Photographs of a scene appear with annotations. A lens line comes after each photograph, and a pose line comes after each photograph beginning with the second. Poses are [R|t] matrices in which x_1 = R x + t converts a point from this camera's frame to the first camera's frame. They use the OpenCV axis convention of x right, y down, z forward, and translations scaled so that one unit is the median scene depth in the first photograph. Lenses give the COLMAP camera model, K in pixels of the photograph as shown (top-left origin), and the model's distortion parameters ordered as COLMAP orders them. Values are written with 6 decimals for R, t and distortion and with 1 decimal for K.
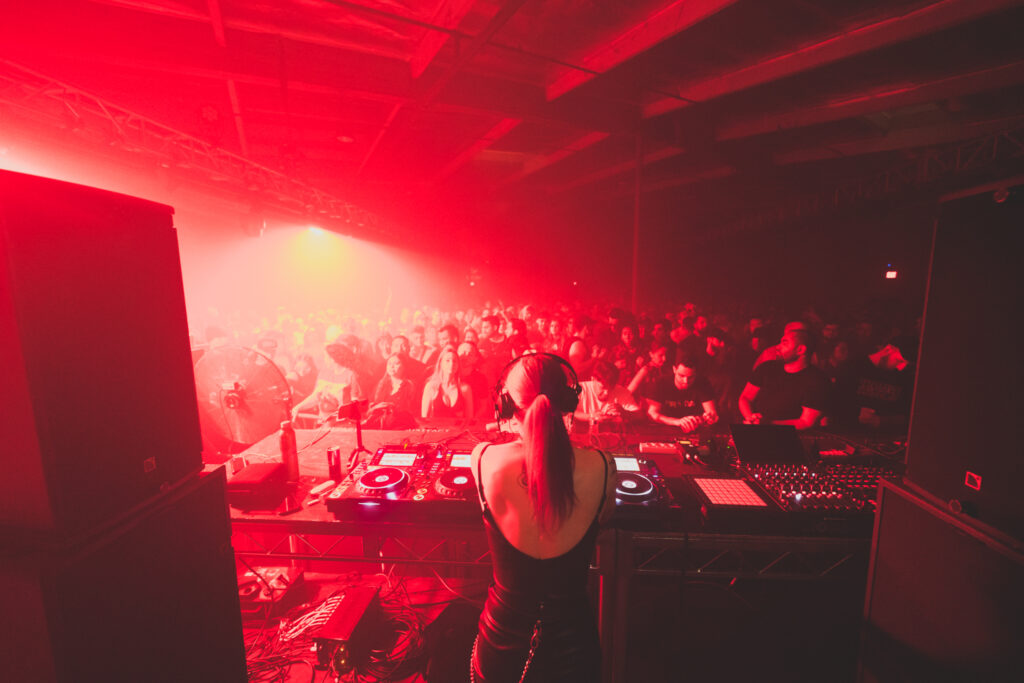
lens RADIAL K [[406.6, 0, 519.3], [0, 406.6, 341.5], [0, 0, 1]] dist [-0.003624, -0.000389]
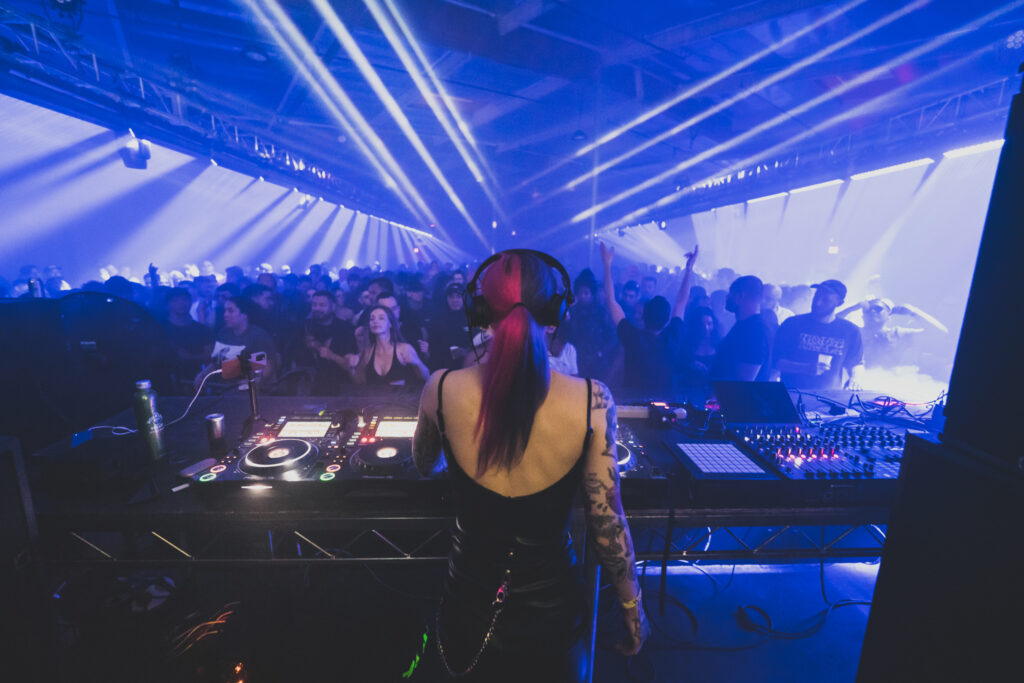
lens RADIAL K [[426.3, 0, 514.0], [0, 426.3, 337.7], [0, 0, 1]] dist [-0.004256, -0.000255]
pose [[0.994081, 0.003245, 0.108597, 0.004831], [-0.009310, 0.998422, 0.055383, 0.075897], [-0.108246, -0.056066, 0.992542, 0.184468]]
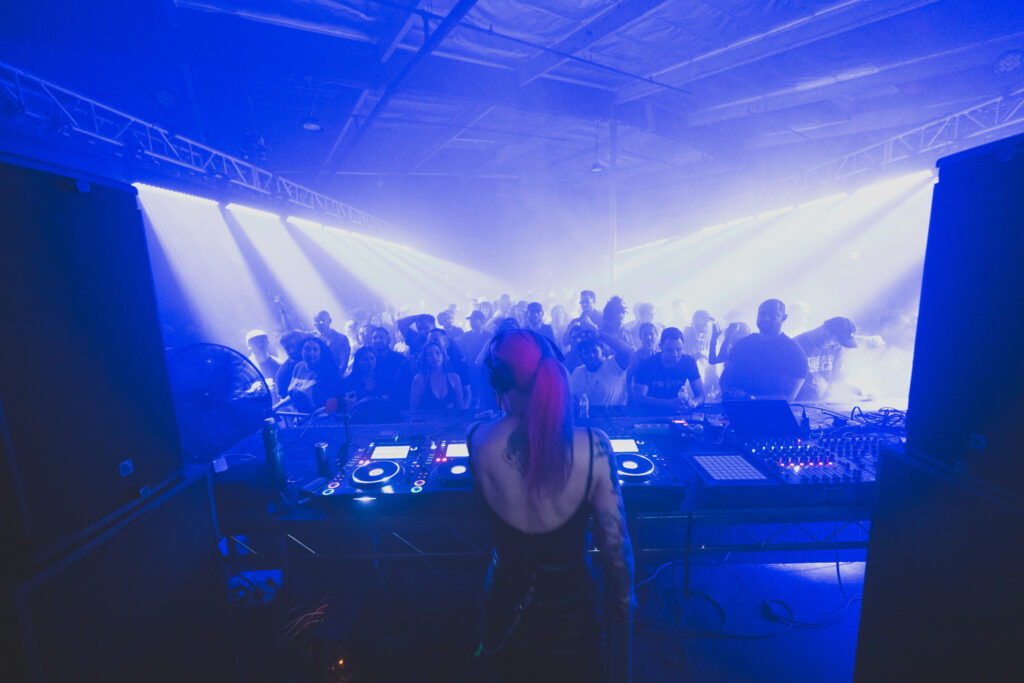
lens RADIAL K [[406.6, 0, 515.8], [0, 406.6, 341.4], [0, 0, 1]] dist [-0.003624, -0.000389]
pose [[0.998274, -0.036635, 0.045904, -0.039658], [0.035647, 0.999118, 0.022173, 0.017900], [-0.046676, -0.020498, 0.998700, 0.030088]]
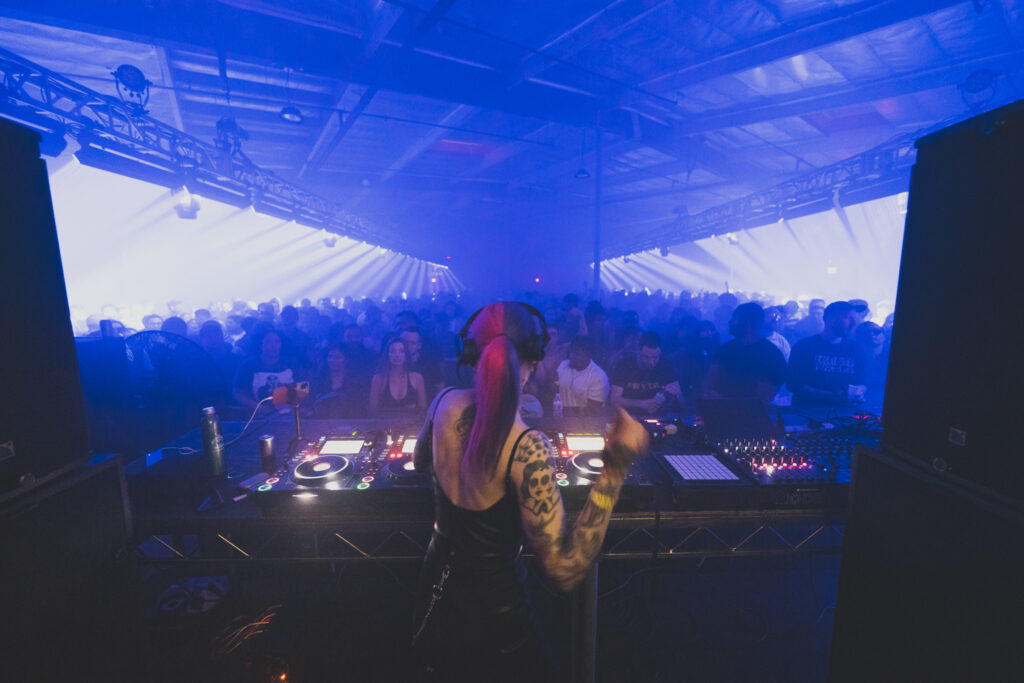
lens RADIAL K [[406.6, 0, 515.9], [0, 406.6, 339.7], [0, 0, 1]] dist [-0.003624, -0.000389]
pose [[0.996601, -0.011751, 0.081542, 0.012754], [0.011562, 0.999929, 0.002780, 0.060553], [-0.081569, -0.001828, 0.996666, 0.084403]]
